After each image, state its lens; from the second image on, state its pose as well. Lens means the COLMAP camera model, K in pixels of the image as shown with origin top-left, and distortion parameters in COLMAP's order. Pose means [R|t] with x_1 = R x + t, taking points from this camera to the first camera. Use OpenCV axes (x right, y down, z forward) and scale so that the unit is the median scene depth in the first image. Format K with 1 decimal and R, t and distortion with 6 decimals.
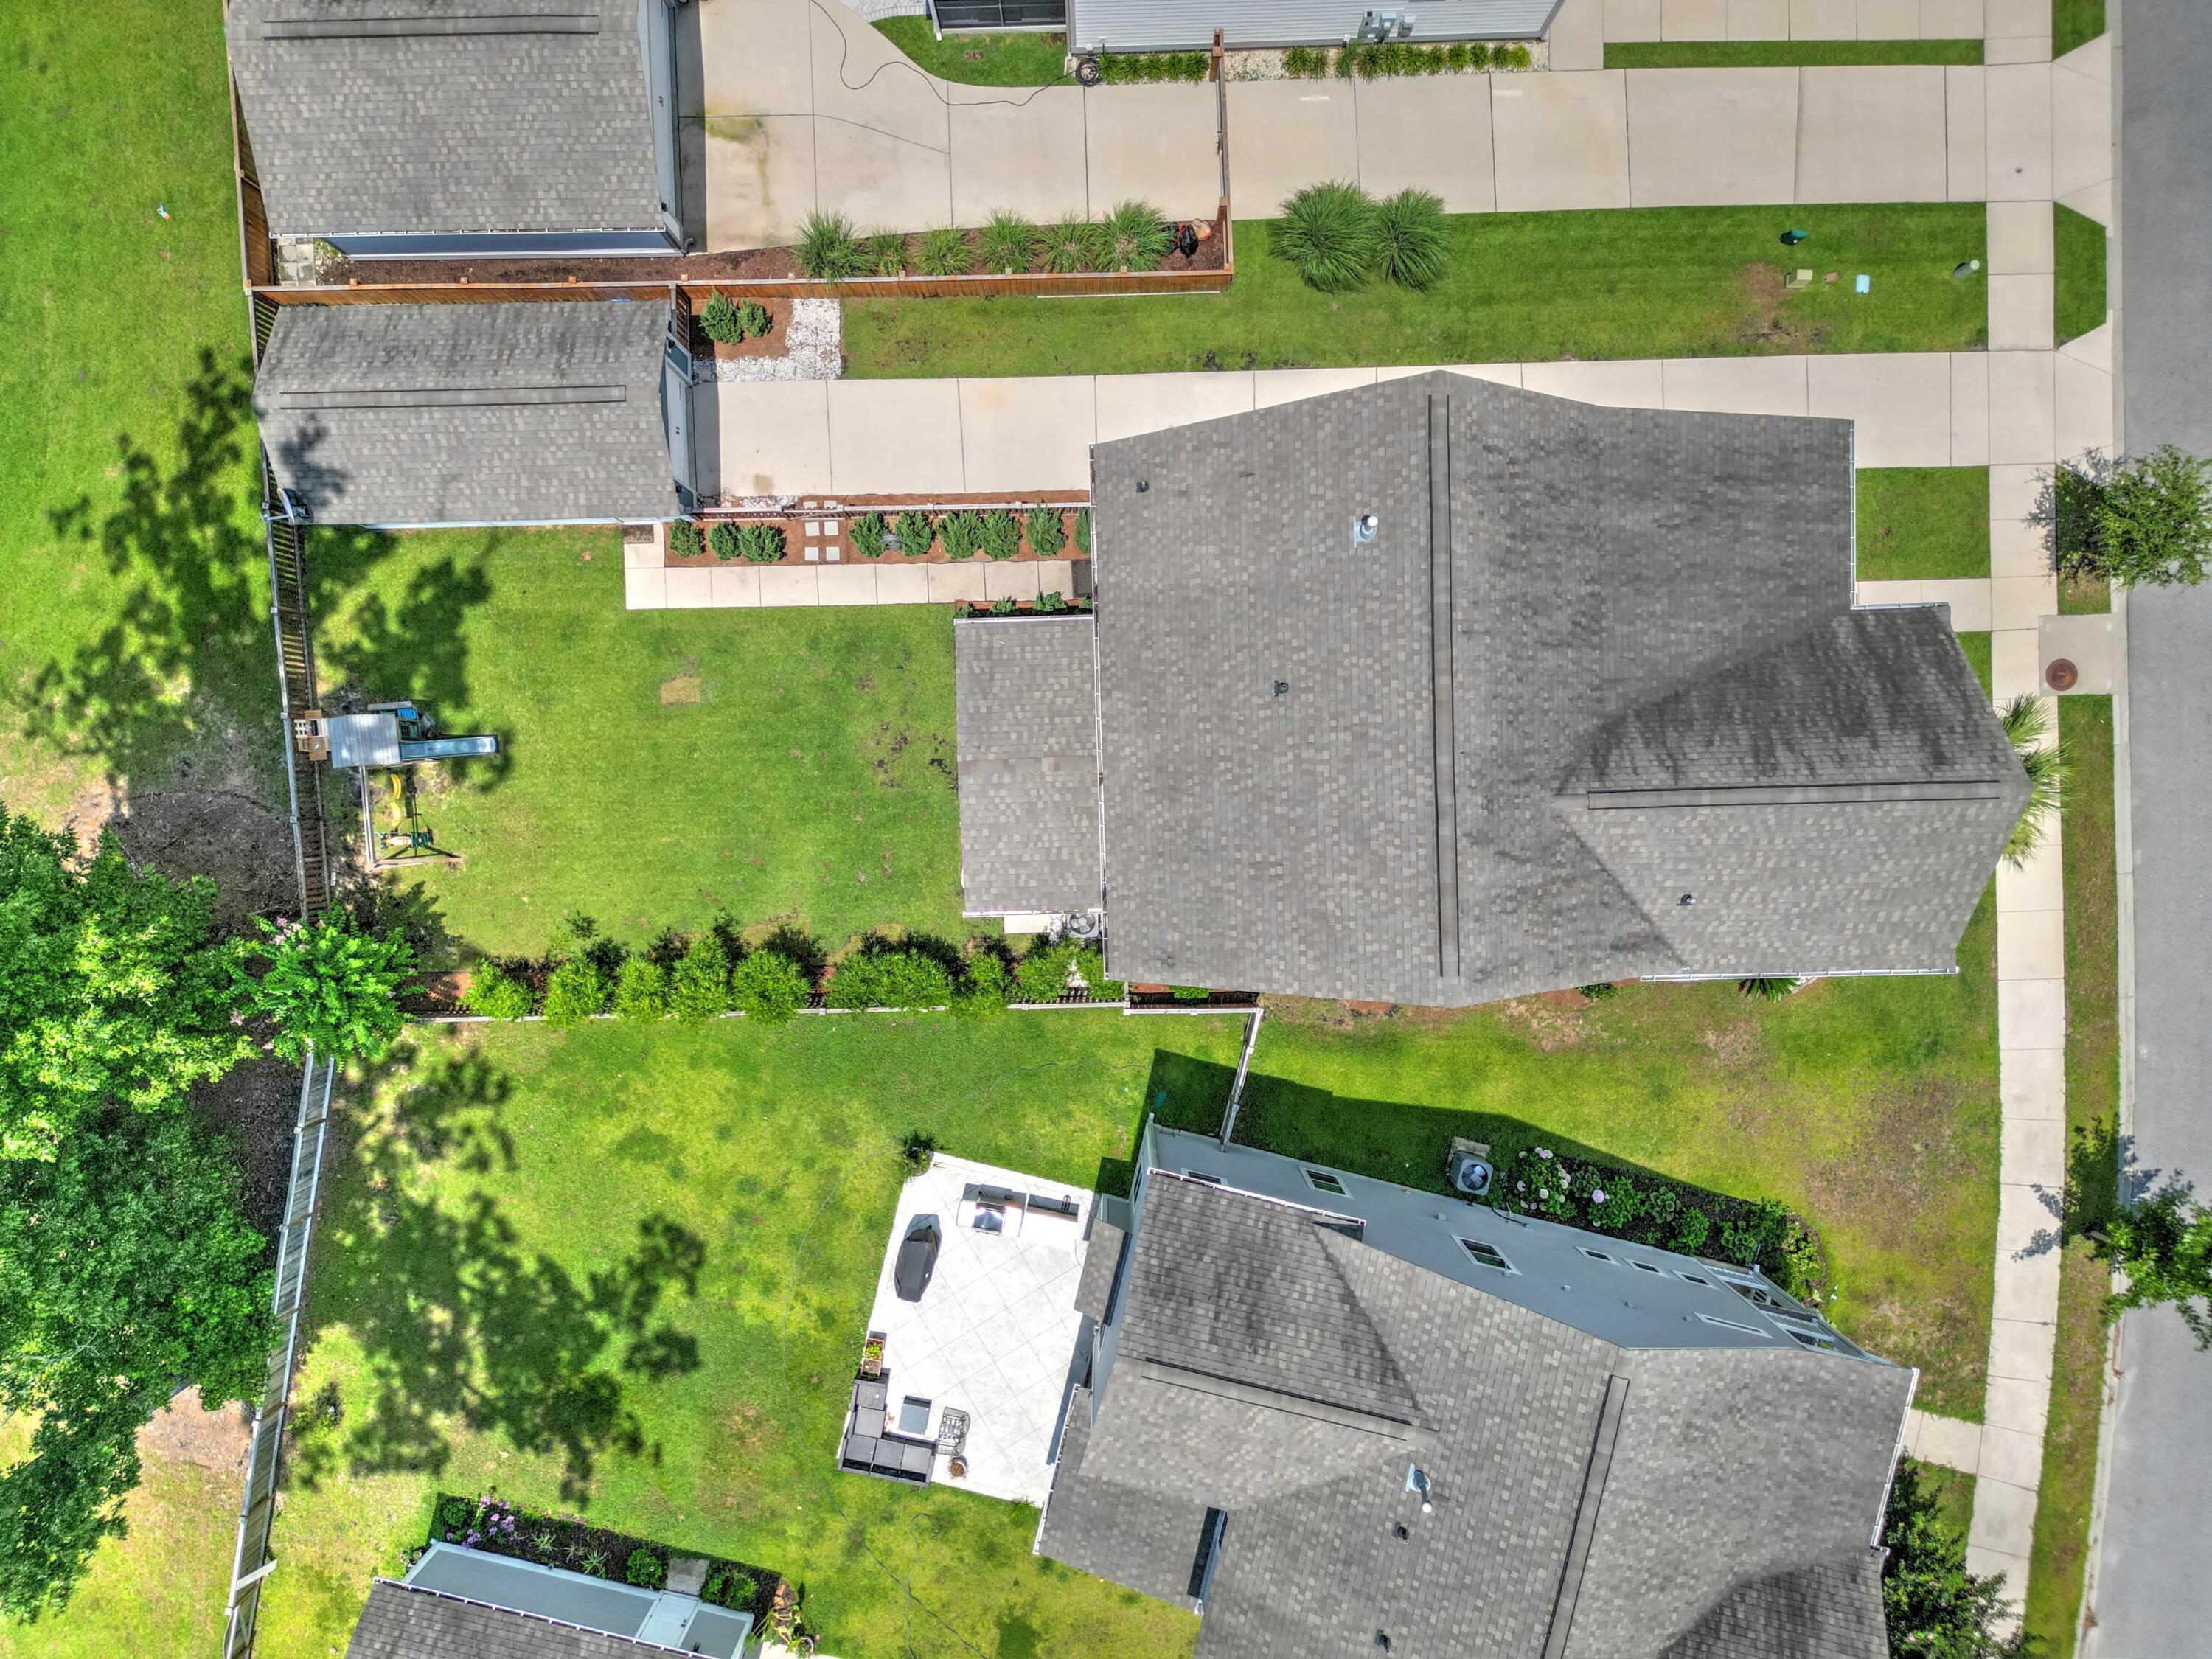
lens RADIAL K [[1596.9, 0, 1106.0], [0, 1596.9, 829.5], [0, 0, 1]] dist [0.087835, -0.082696]
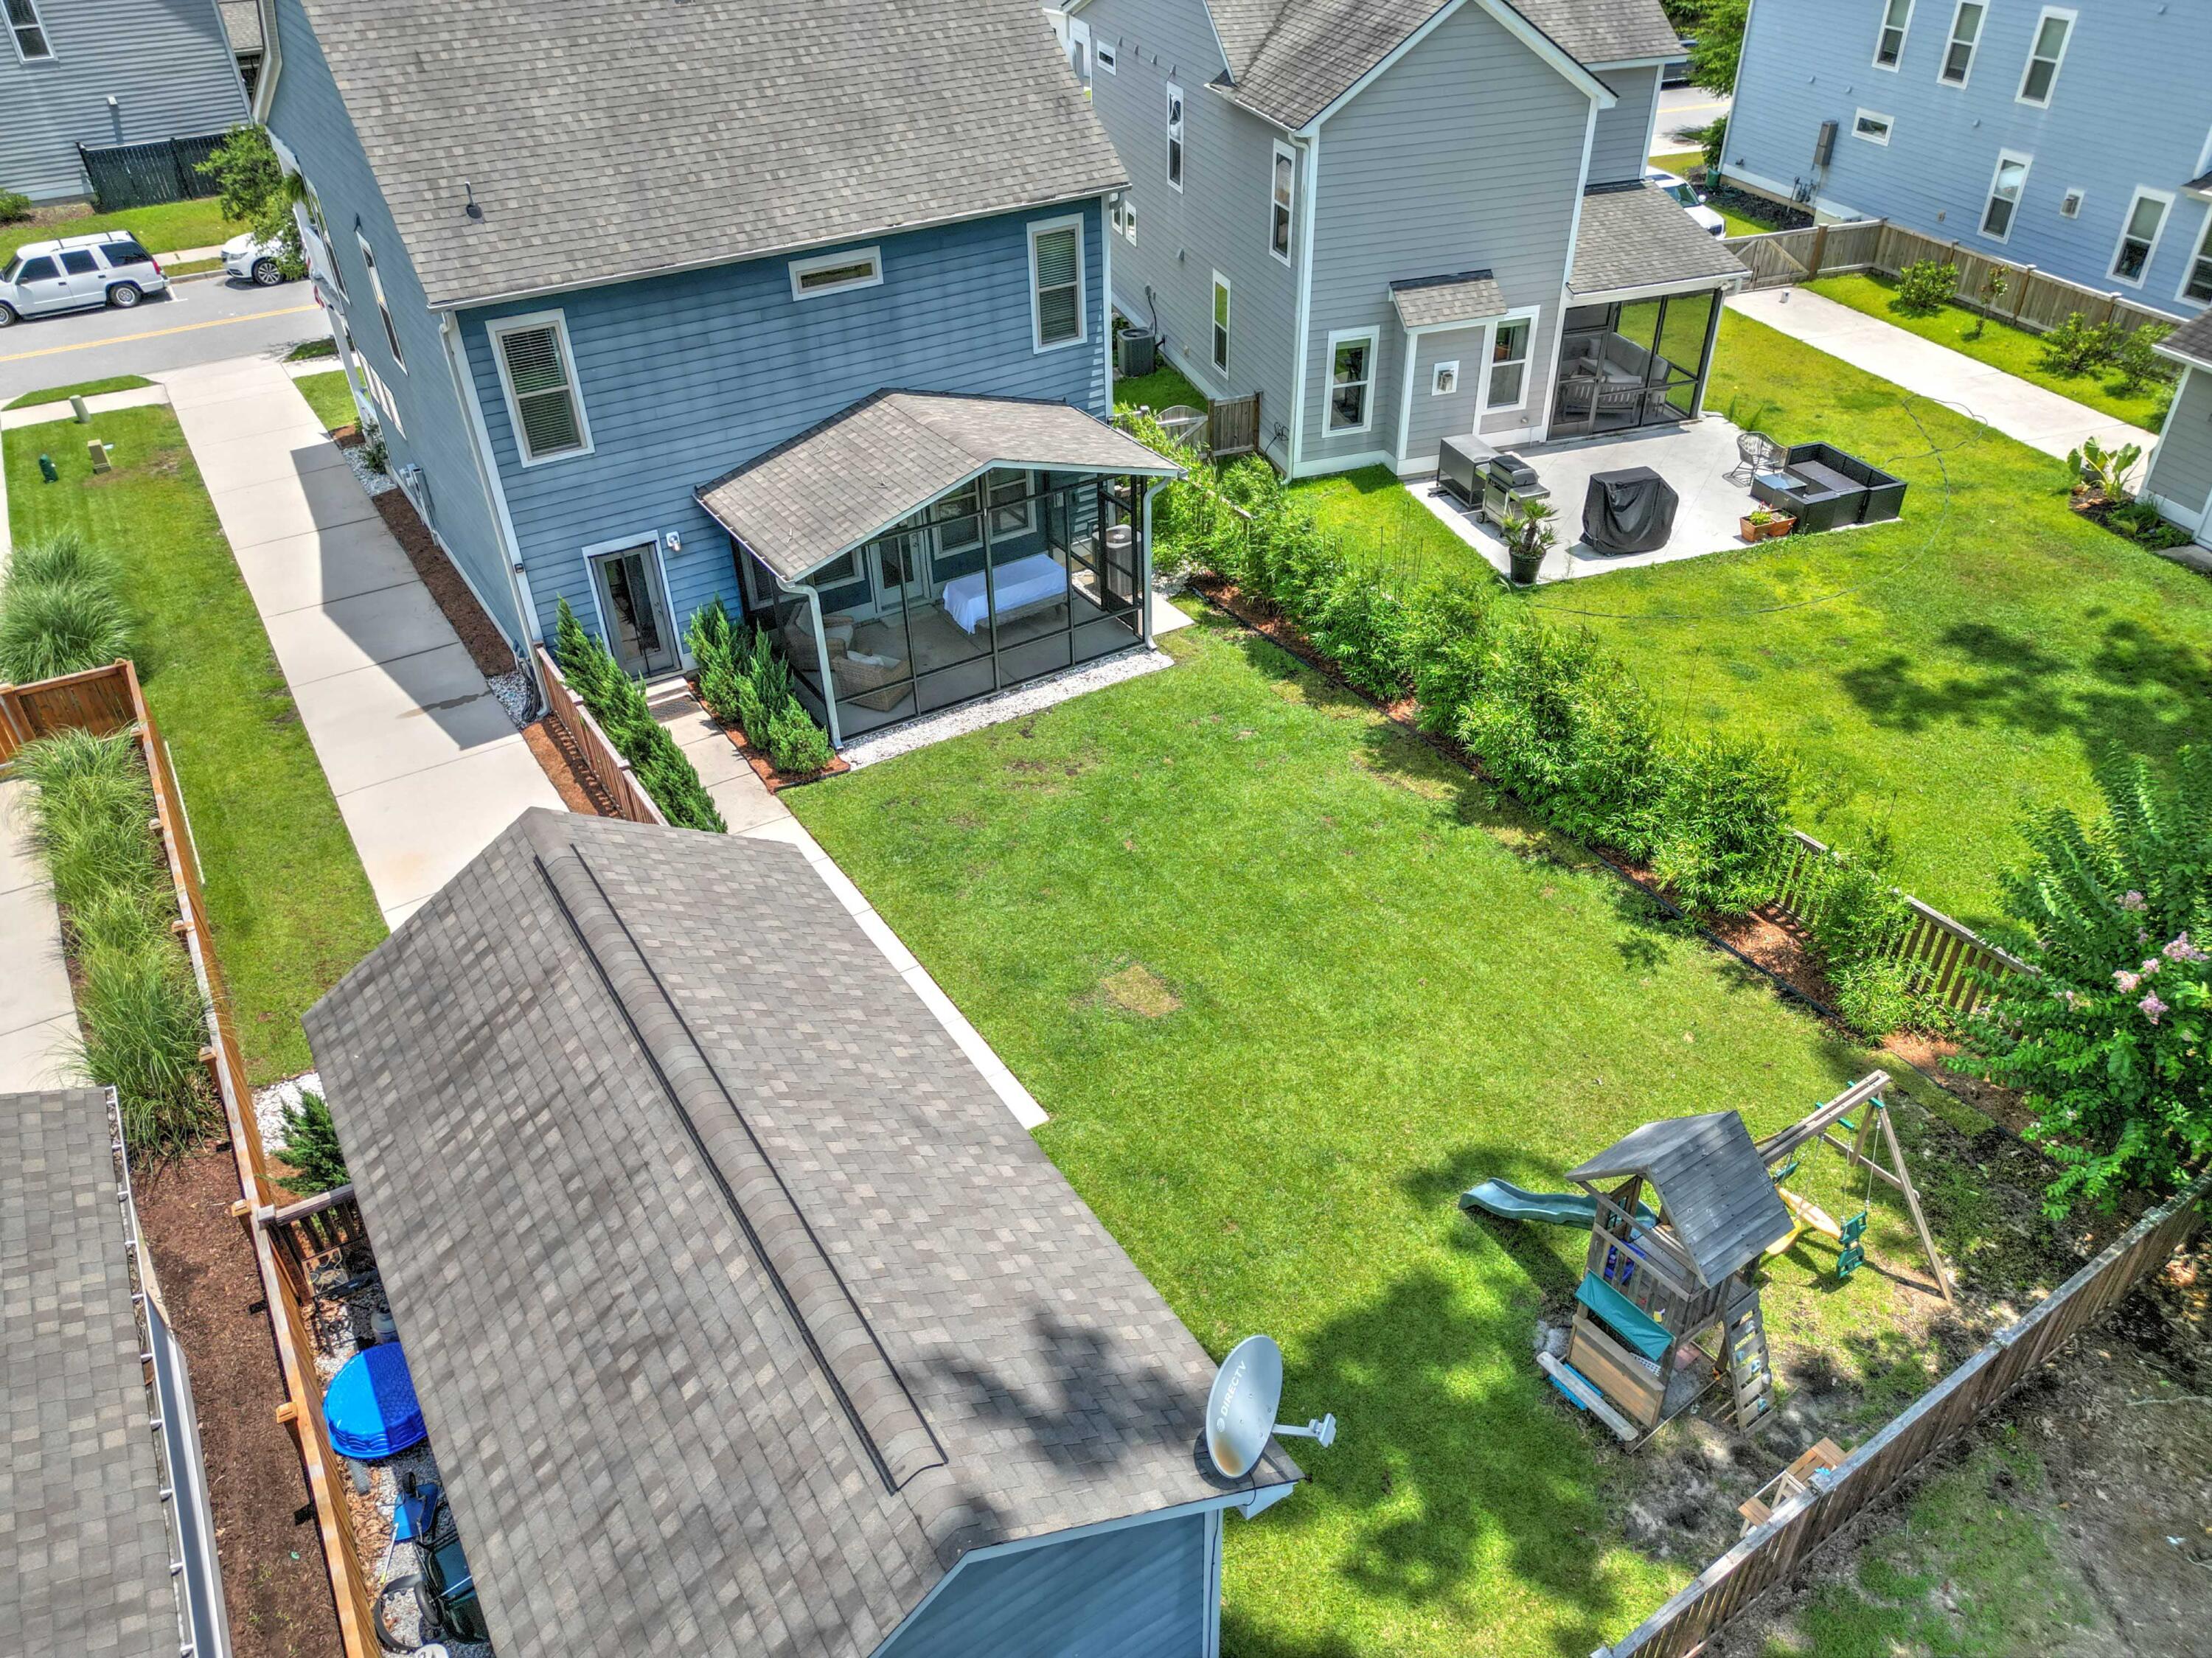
lens RADIAL K [[1595.4, 0, 1106.0], [0, 1595.4, 829.0], [0, 0, 1]] dist [0.055411, -0.045307]
pose [[-0.511859, -0.443589, 0.735683, -0.599676], [0.857495, -0.315642, 0.406291, -0.278195], [0.051987, 0.838808, 0.541939, 0.679979]]
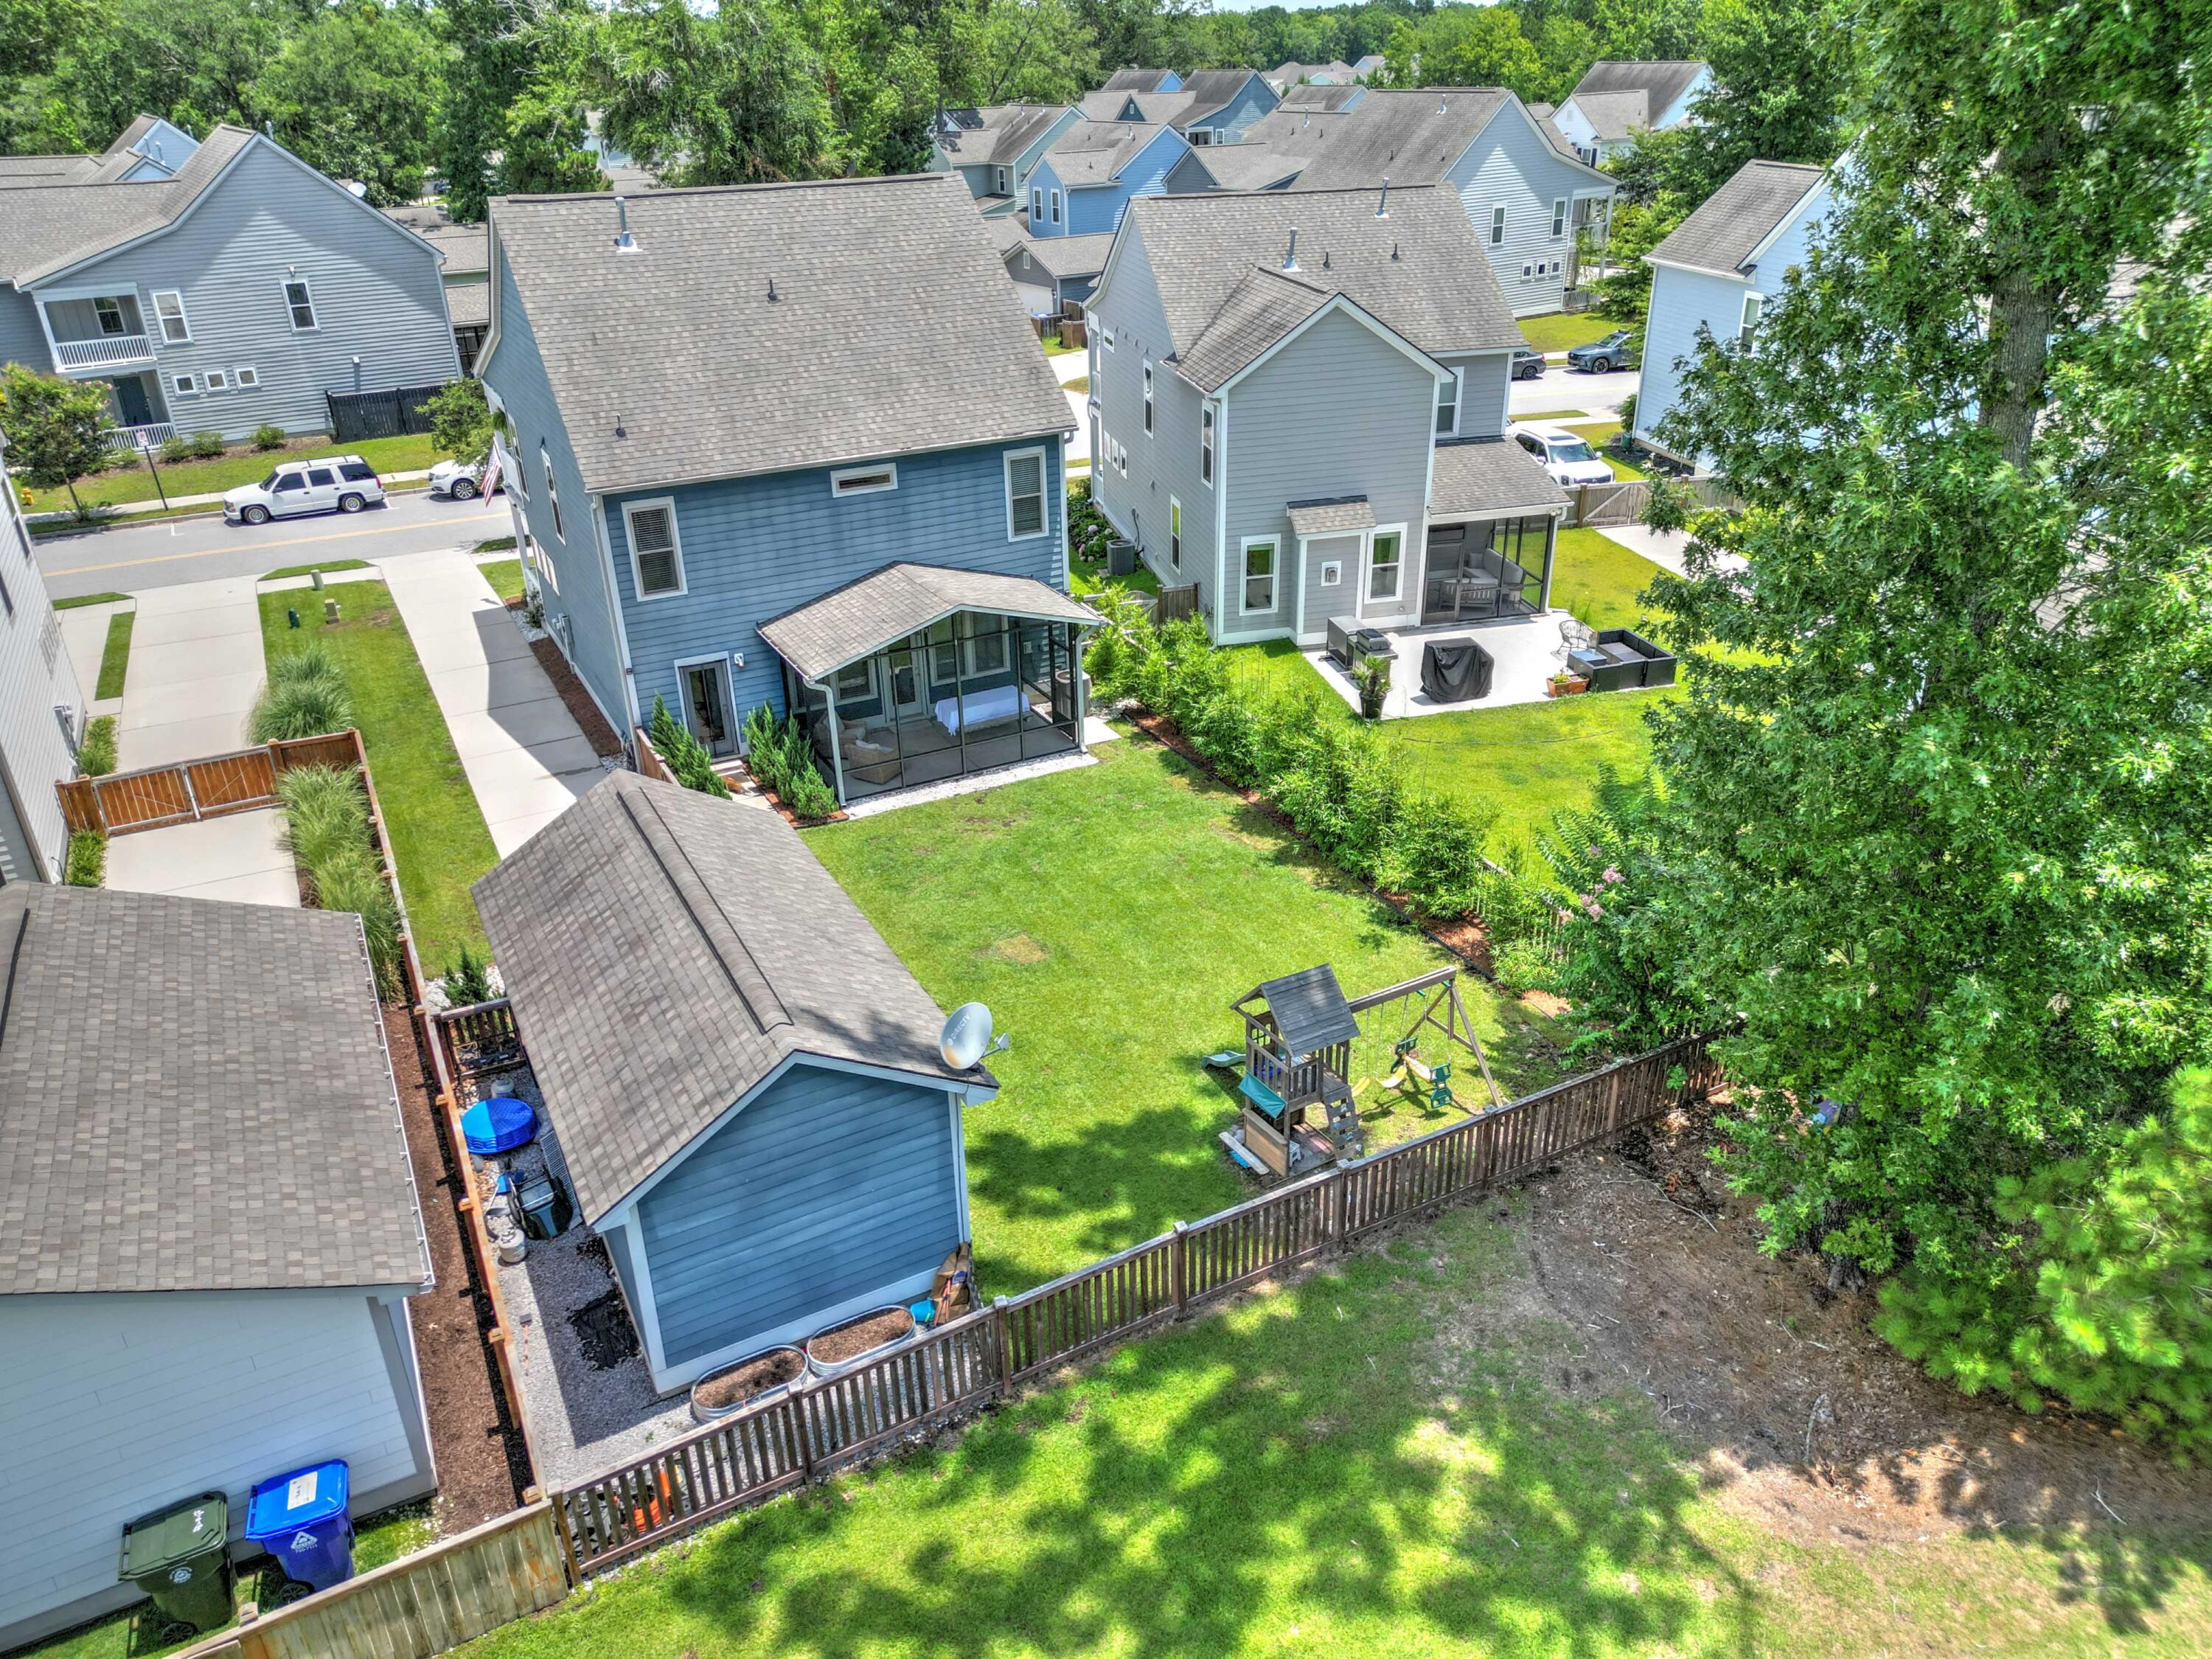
lens RADIAL K [[1596.9, 0, 1106.0], [0, 1596.9, 829.5], [0, 0, 1]] dist [0.087835, -0.082696]
pose [[-0.446644, -0.345386, 0.825359, -0.853875], [0.893414, -0.221841, 0.390639, -0.318436], [0.048177, 0.911864, 0.407657, 0.651082]]
